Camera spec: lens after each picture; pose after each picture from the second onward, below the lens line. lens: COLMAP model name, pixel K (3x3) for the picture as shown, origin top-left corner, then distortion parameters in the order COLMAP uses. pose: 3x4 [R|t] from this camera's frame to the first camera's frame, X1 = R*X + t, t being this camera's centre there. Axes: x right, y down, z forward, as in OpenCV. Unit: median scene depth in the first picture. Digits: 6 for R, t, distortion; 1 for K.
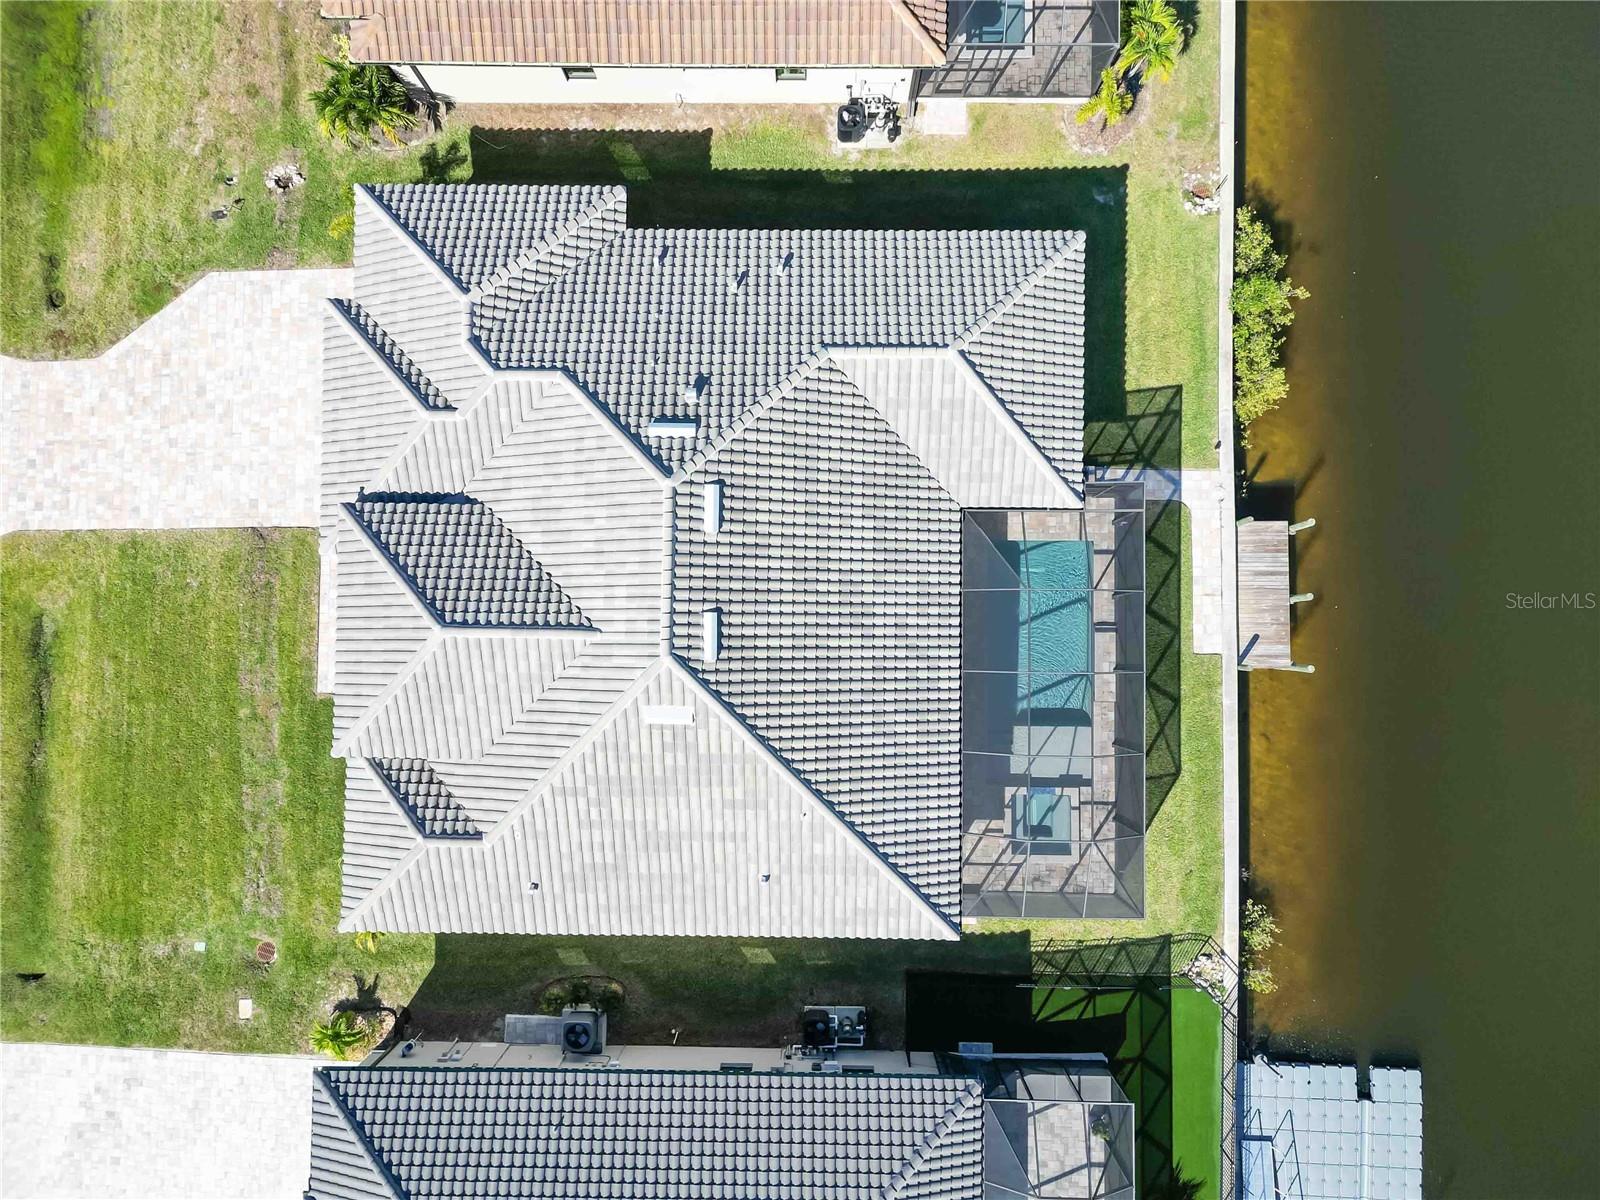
lens RADIAL K [[1120.5, 0, 797.5], [0, 1120.5, 593.8], [0, 0, 1]] dist [0.070129, -0.070057]
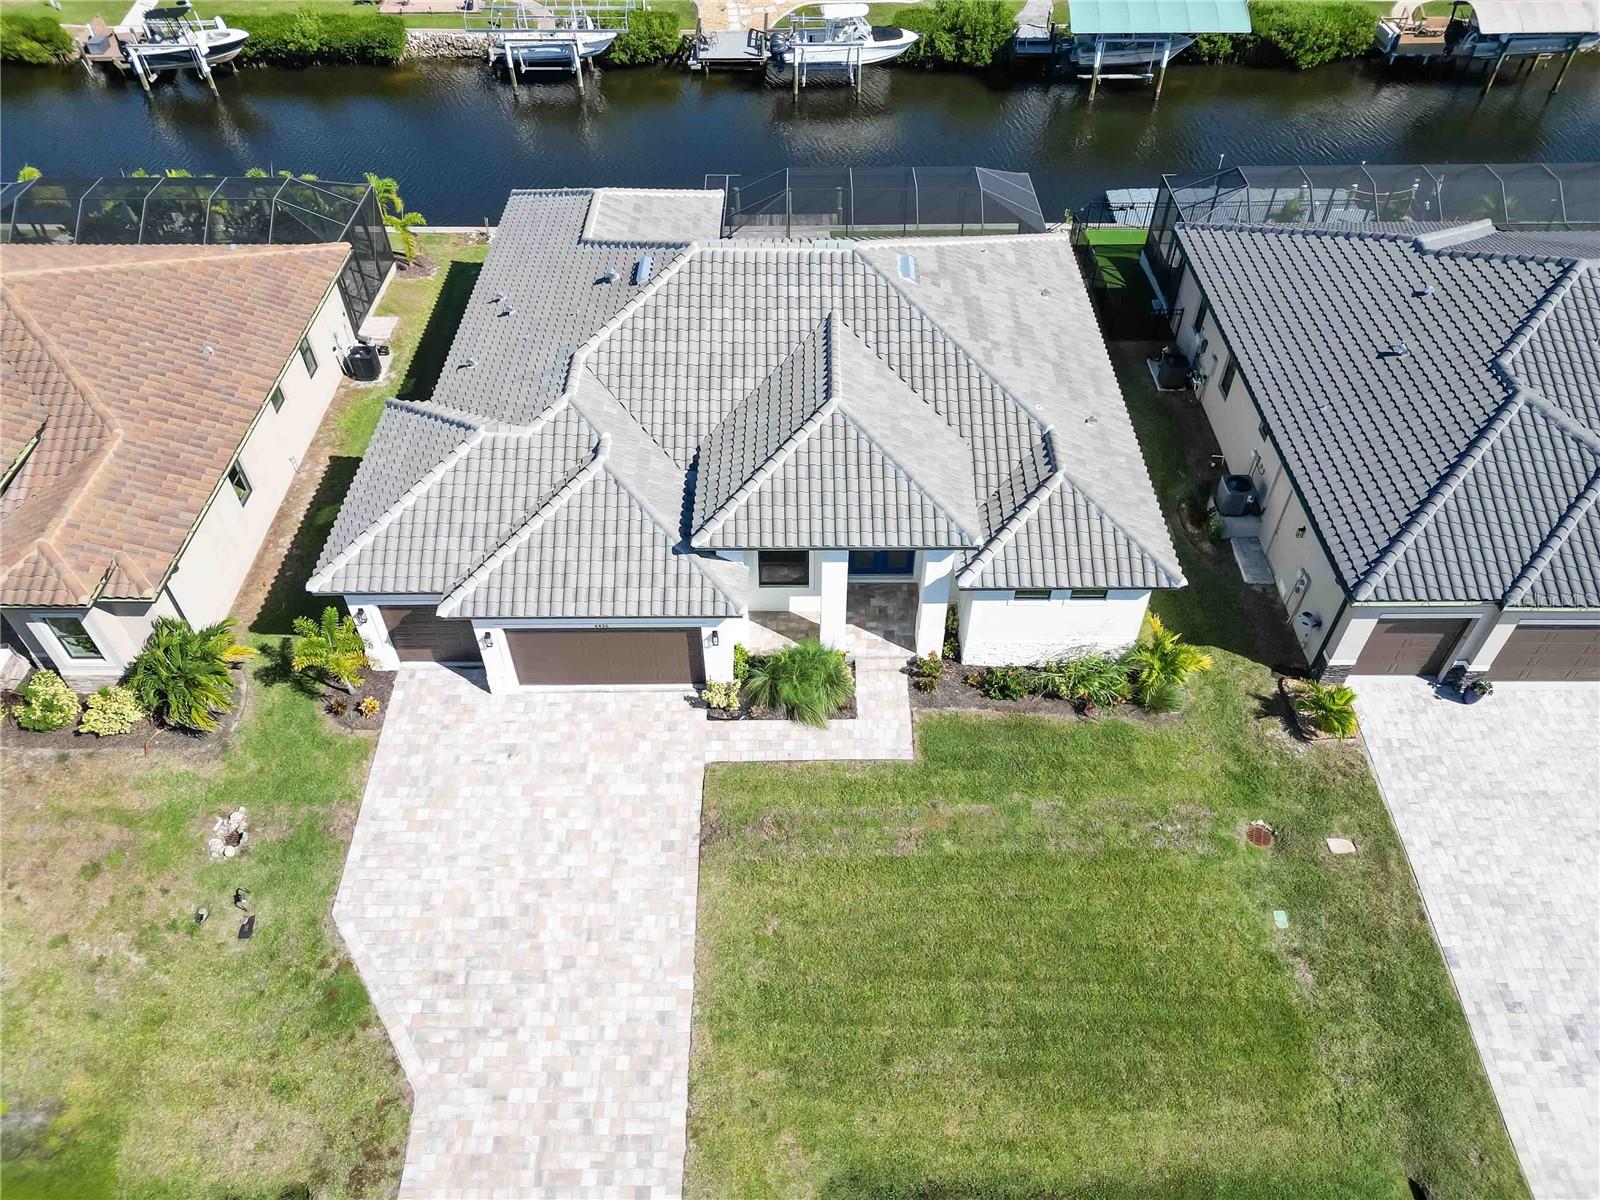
lens RADIAL K [[1120.5, 0, 797.5], [0, 1120.5, 593.8], [0, 0, 1]] dist [0.070129, -0.070057]
pose [[-0.008423, -0.698564, 0.715498, -0.890127], [0.999420, 0.017729, 0.029075, -0.019077], [-0.032996, 0.715328, 0.698010, 0.363387]]
